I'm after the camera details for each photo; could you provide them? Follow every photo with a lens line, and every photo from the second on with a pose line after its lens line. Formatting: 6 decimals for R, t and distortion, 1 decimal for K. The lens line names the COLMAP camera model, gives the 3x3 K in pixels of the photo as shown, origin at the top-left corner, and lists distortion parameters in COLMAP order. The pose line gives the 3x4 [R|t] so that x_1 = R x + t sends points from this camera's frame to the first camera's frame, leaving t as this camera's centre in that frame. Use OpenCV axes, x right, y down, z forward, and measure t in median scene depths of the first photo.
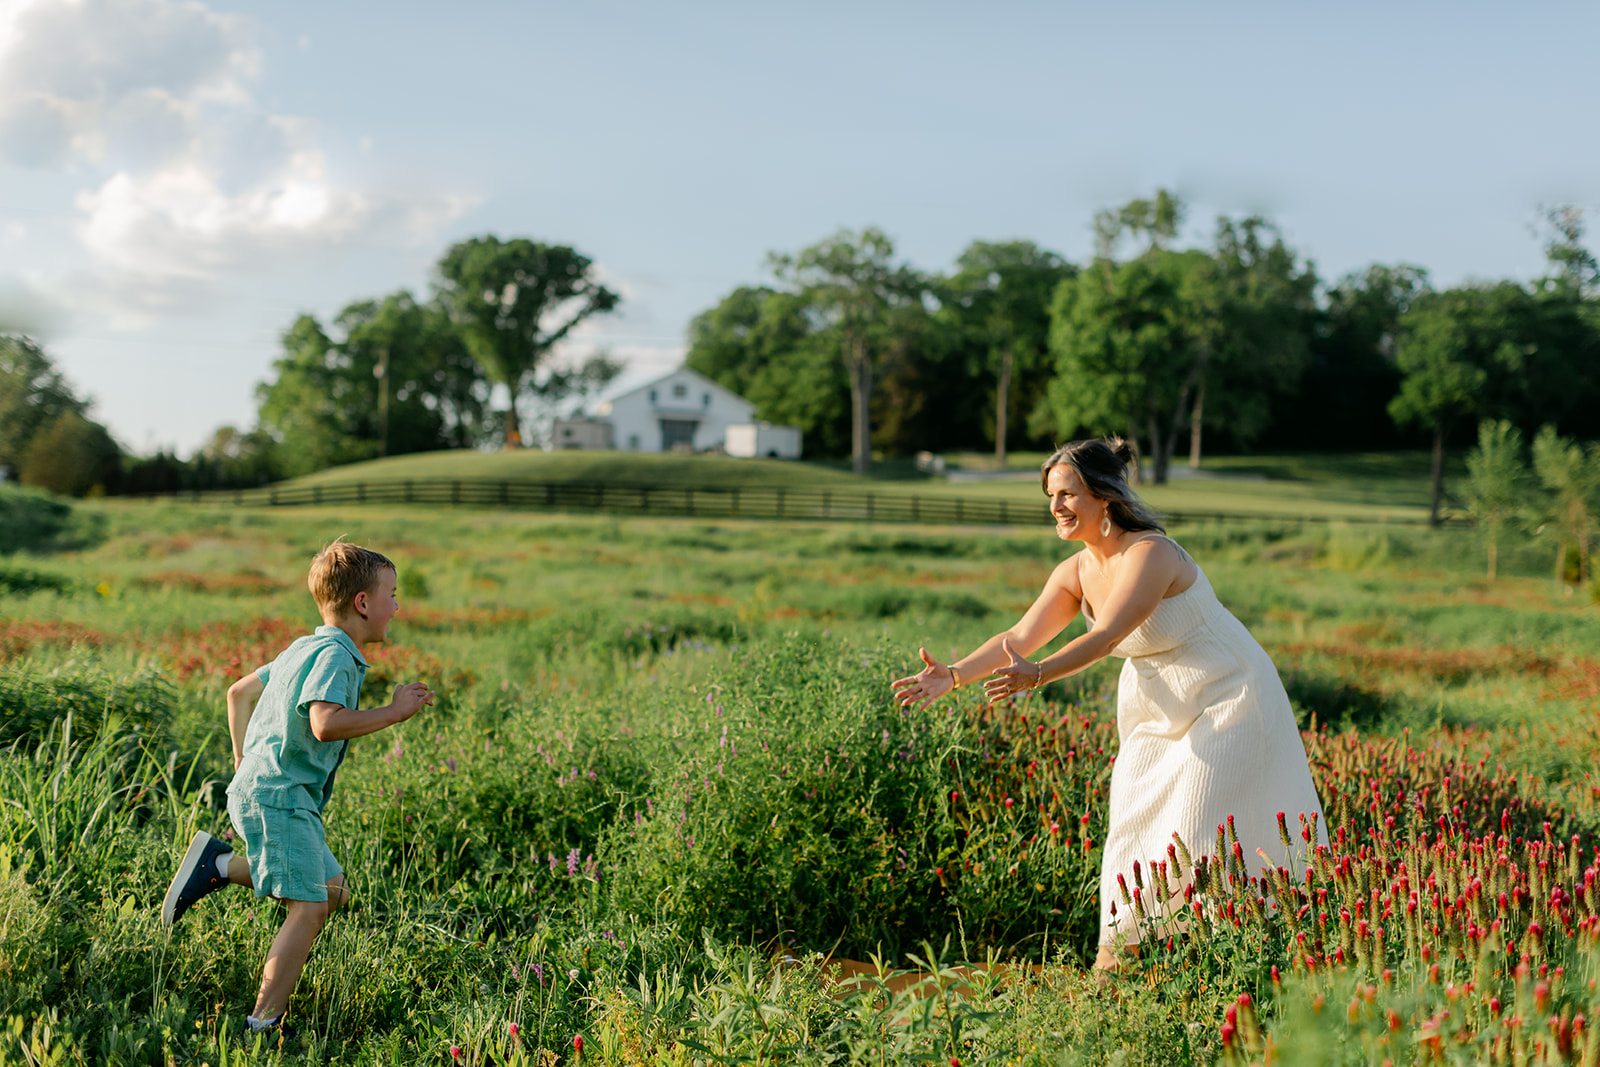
lens RADIAL K [[2303.4, 0, 800.0], [0, 2303.4, 533.5], [0, 0, 1]] dist [0.036279, -0.016034]
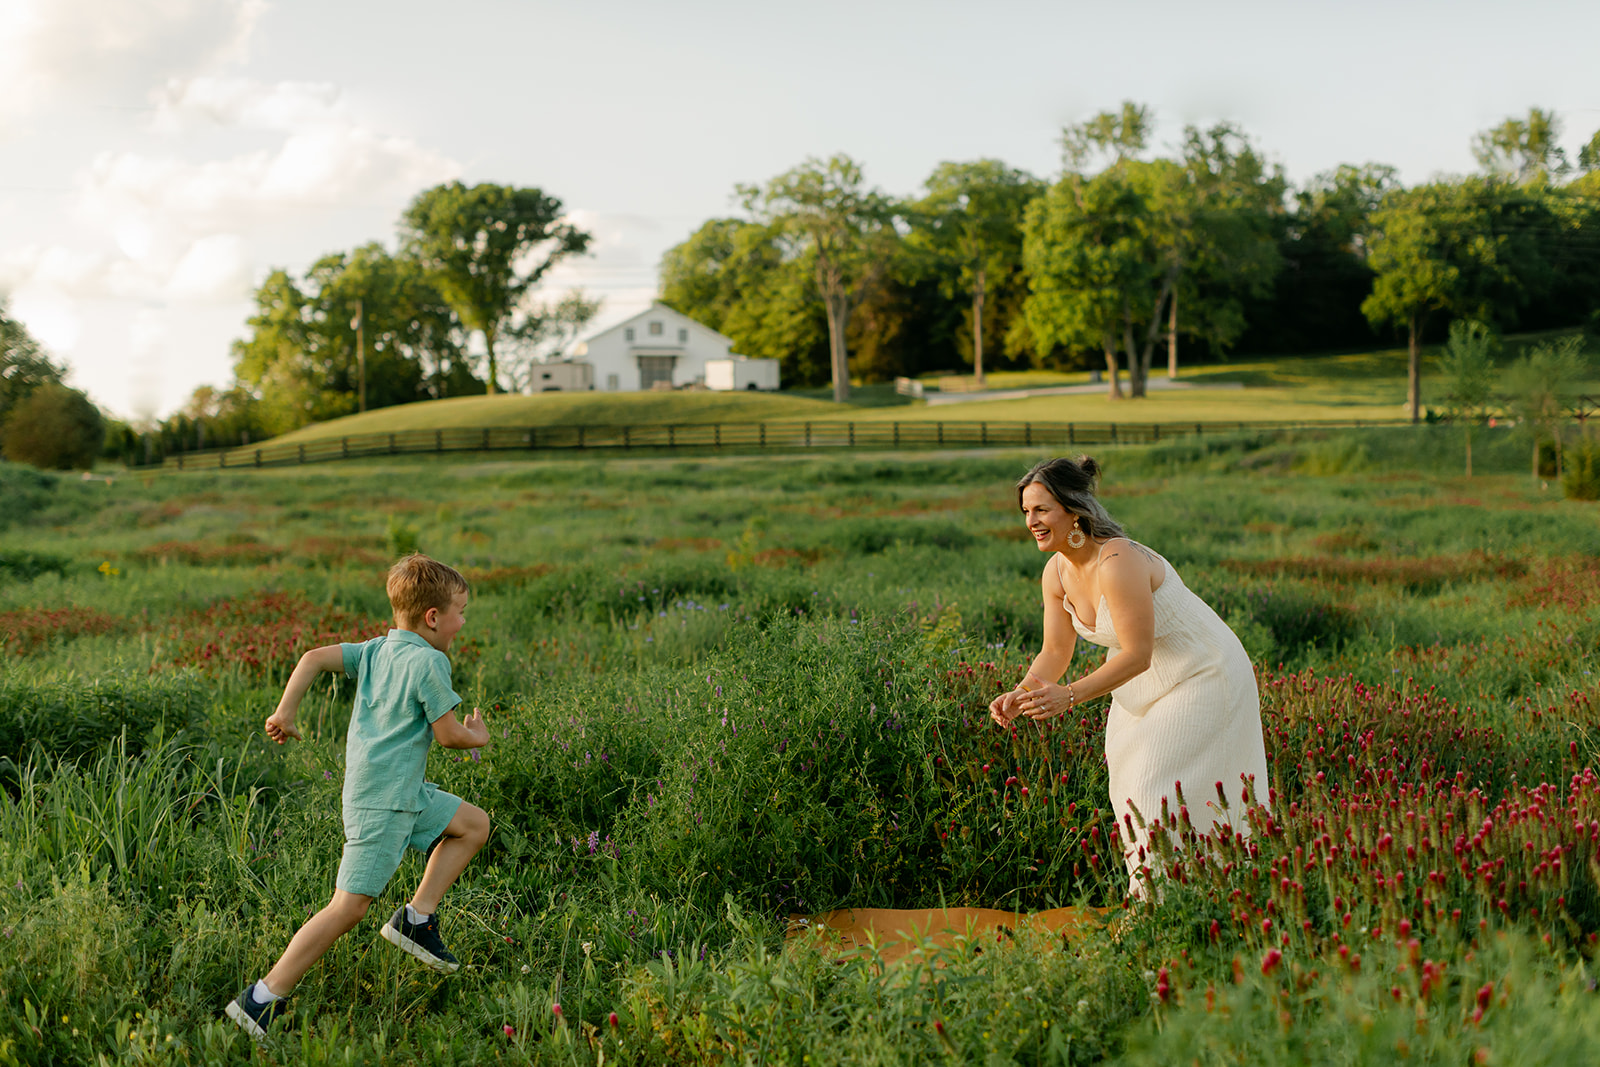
lens RADIAL K [[2303.4, 0, 800.0], [0, 2303.4, 533.5], [0, 0, 1]] dist [0.036279, -0.016034]
pose [[0.998617, -0.052263, 0.005656, 0.000065], [0.052057, 0.998135, 0.031889, -0.001558], [-0.007312, -0.031550, 0.999475, -0.004288]]
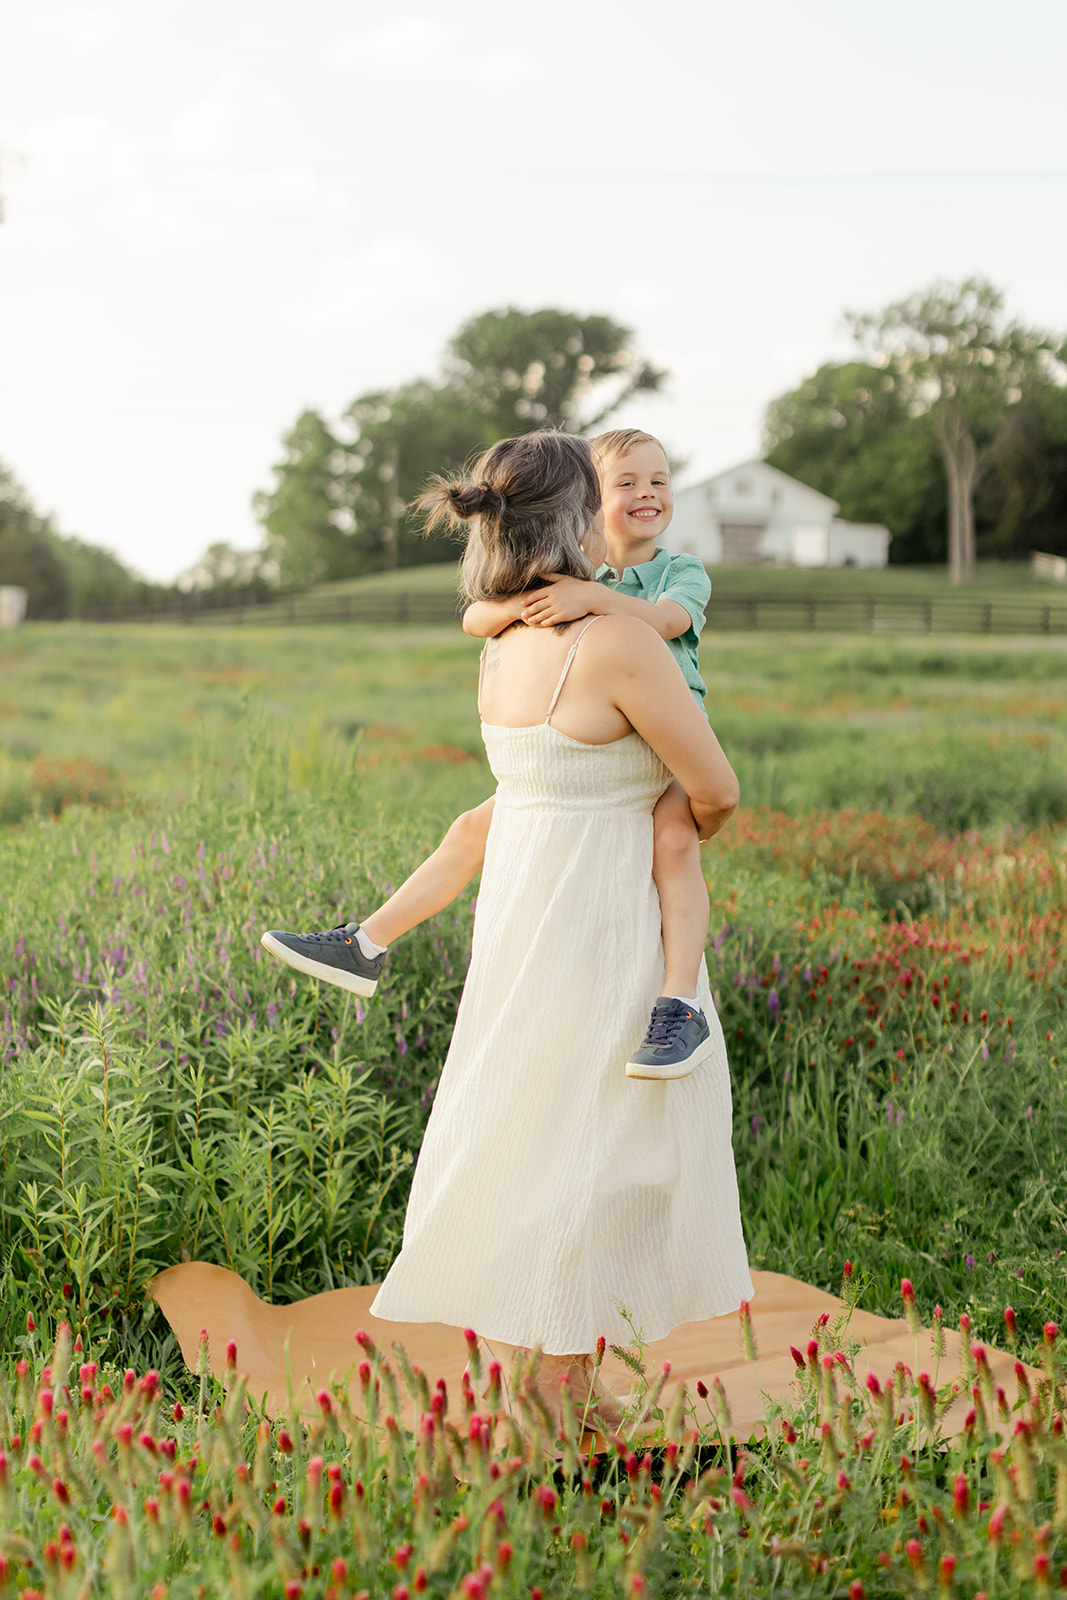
lens RADIAL K [[2423.7, 0, 533.5], [0, 2423.7, 800.0], [0, 0, 1]] dist [0.034791, -0.008522]
pose [[0.982549, -0.003445, -0.185975, 0.038382], [0.013793, 0.998425, 0.054378, 0.002676], [0.185494, -0.055994, 0.981049, 0.126028]]
